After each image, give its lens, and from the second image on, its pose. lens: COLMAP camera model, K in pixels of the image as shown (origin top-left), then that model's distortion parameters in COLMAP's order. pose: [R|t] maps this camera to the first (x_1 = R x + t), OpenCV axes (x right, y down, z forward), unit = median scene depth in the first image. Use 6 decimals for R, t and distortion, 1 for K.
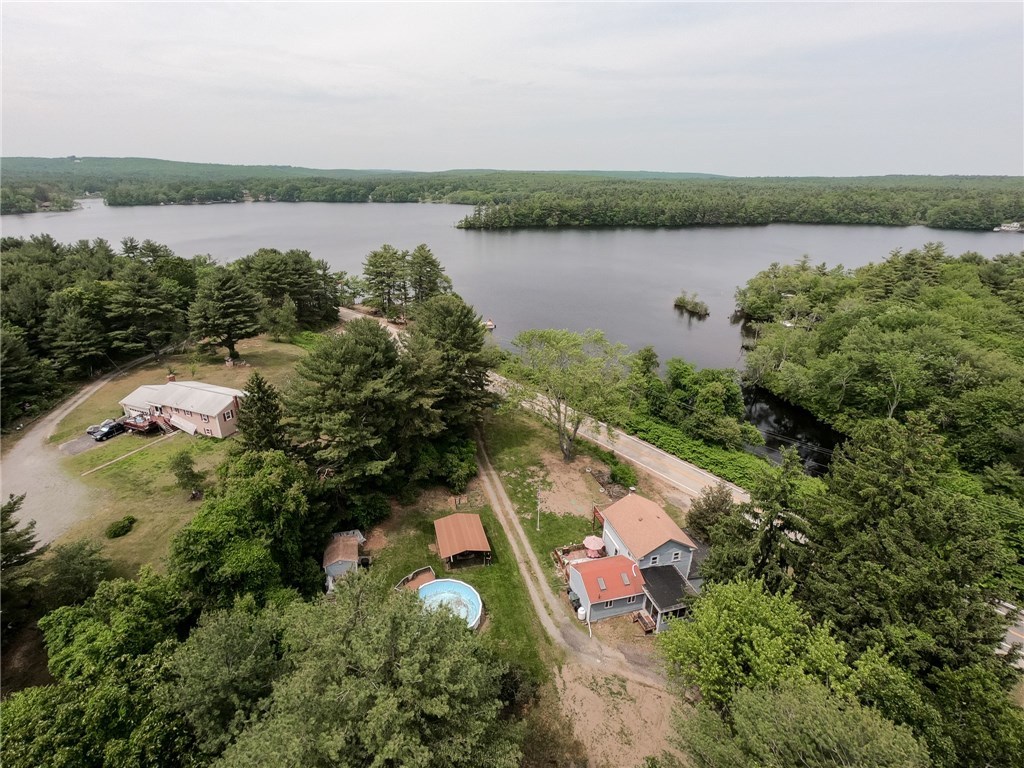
lens RADIAL K [[504.4, 0, 511.1], [0, 504.4, 385.1], [0, 0, 1]] dist [-0.002046, 0.000616]
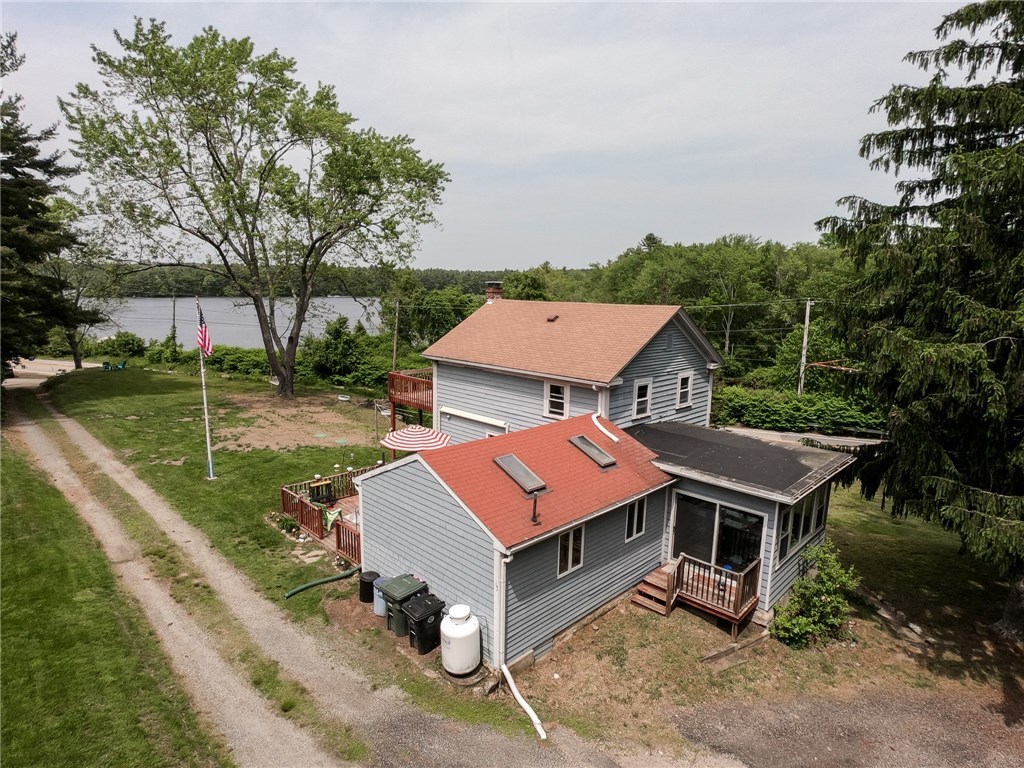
lens RADIAL K [[568.6, 0, 510.8], [0, 568.6, 387.2], [0, 0, 1]] dist [-0.003767, -0.000134]
pose [[0.864132, -0.074994, 0.497647, 0.032959], [0.174701, 0.972045, -0.156872, 0.240363], [-0.471971, 0.222498, 0.853076, 0.474749]]
